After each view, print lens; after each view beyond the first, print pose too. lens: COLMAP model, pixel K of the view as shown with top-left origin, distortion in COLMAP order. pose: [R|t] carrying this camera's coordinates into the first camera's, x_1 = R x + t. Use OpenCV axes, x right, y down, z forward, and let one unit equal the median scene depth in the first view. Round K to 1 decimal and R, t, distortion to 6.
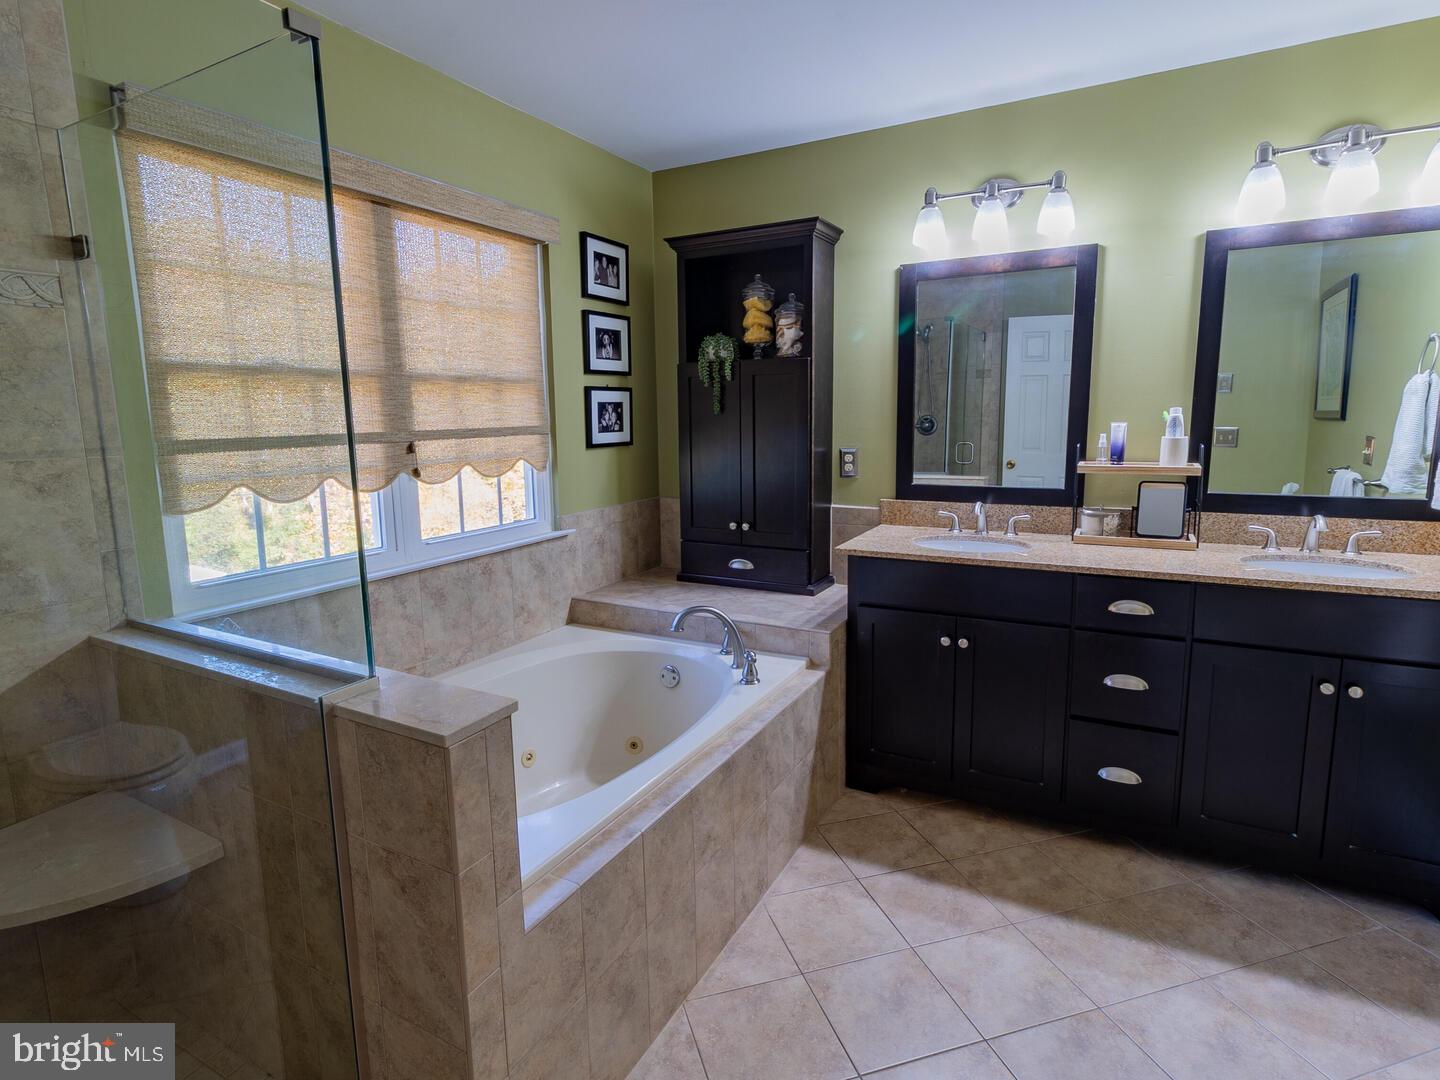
lens RADIAL K [[753.9, 0, 723.4], [0, 753.9, 525.8], [0, 0, 1]] dist [-0.000389, 0.001223]
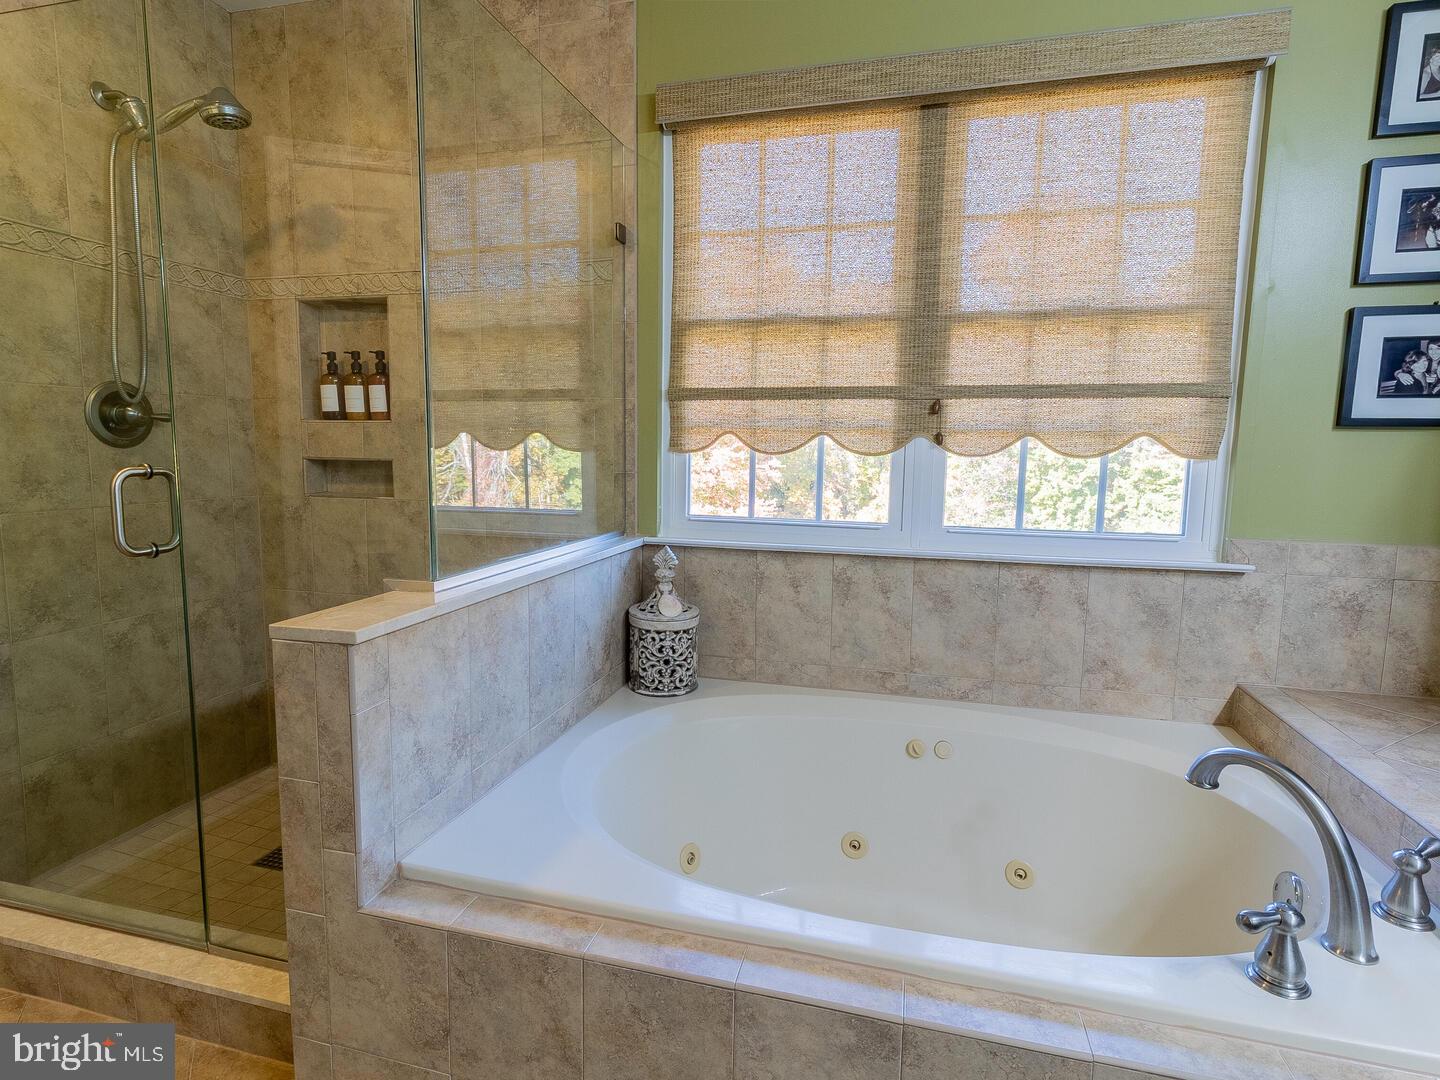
lens RADIAL K [[753.9, 0, 723.4], [0, 753.9, 525.8], [0, 0, 1]] dist [-0.000389, 0.001223]
pose [[0.230762, 0.125667, -0.964861, 0.303423], [-0.161323, 0.982842, 0.089426, -0.013912], [0.959543, 0.135019, 0.247076, 0.572111]]
